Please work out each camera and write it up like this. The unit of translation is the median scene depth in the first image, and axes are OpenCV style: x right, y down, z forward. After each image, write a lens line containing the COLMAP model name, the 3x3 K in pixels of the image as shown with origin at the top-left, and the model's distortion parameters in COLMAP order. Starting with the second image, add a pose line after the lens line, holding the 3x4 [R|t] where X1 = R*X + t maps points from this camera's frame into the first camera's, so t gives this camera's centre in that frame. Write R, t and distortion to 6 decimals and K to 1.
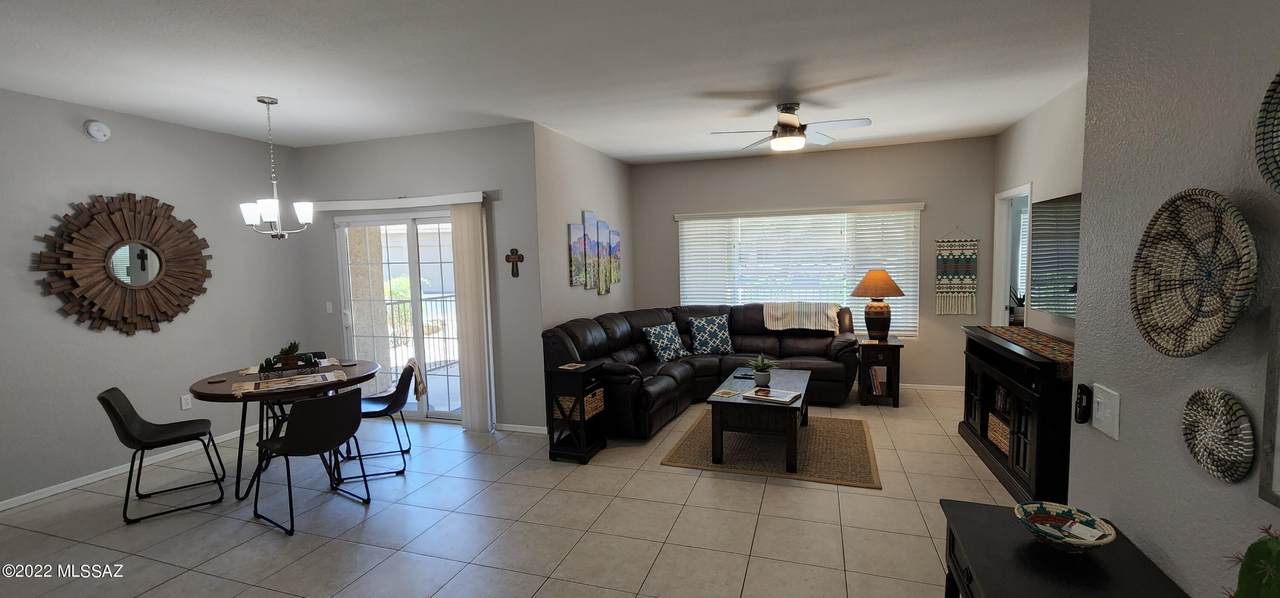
lens RADIAL K [[537.4, 0, 637.1], [0, 537.4, 301.9], [0, 0, 1]] dist [0.004663, 0.000491]
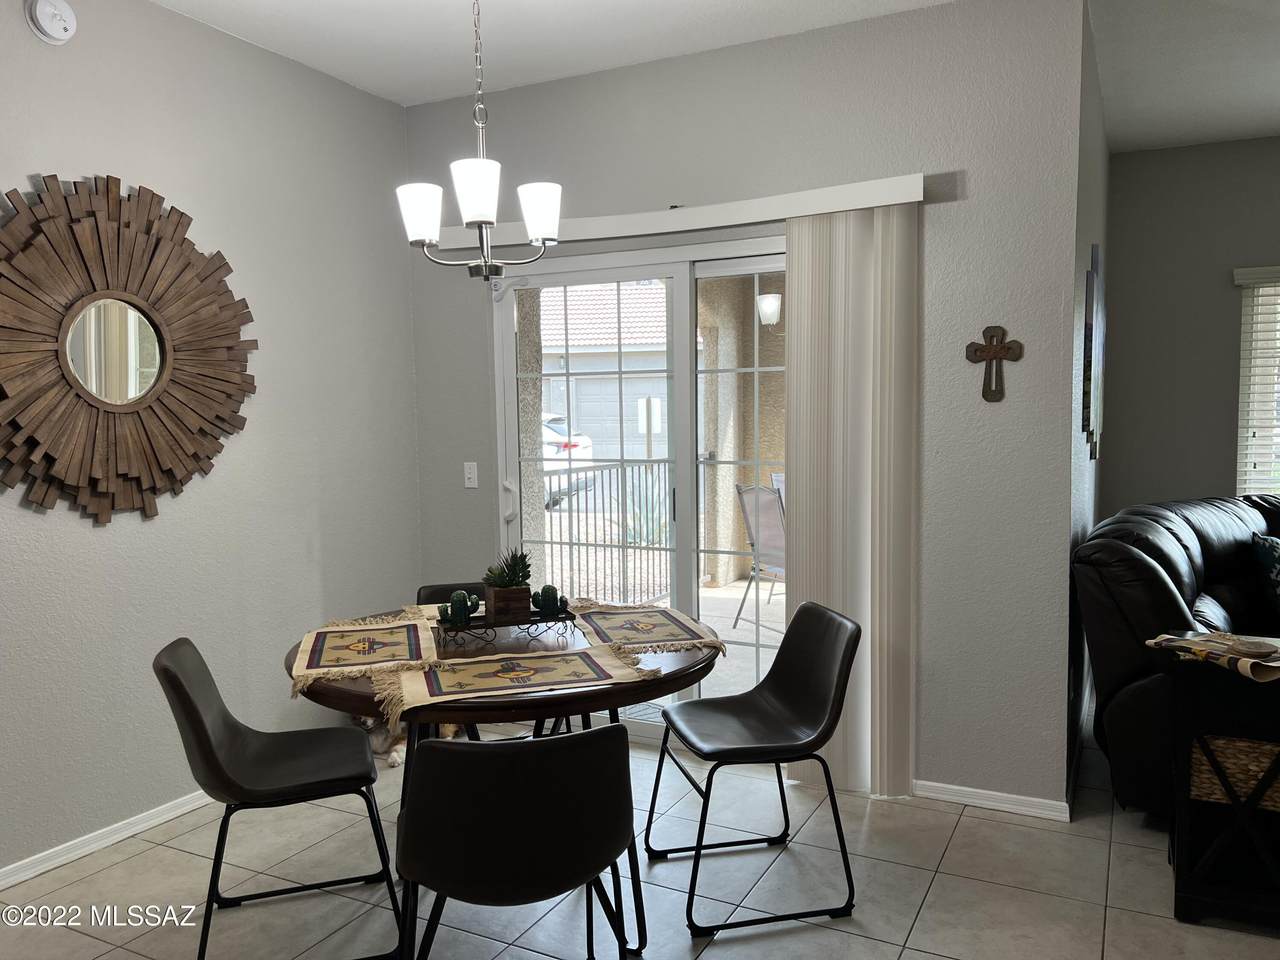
lens RADIAL K [[976.8, 0, 645.3], [0, 976.8, 489.5], [0, 0, 1]] dist [0.029927, -0.021115]
pose [[0.990067, 0.024144, -0.138510, -0.414634], [-0.024767, 0.999689, -0.002774, 0.026970], [0.138400, 0.006177, 0.990357, 0.307826]]
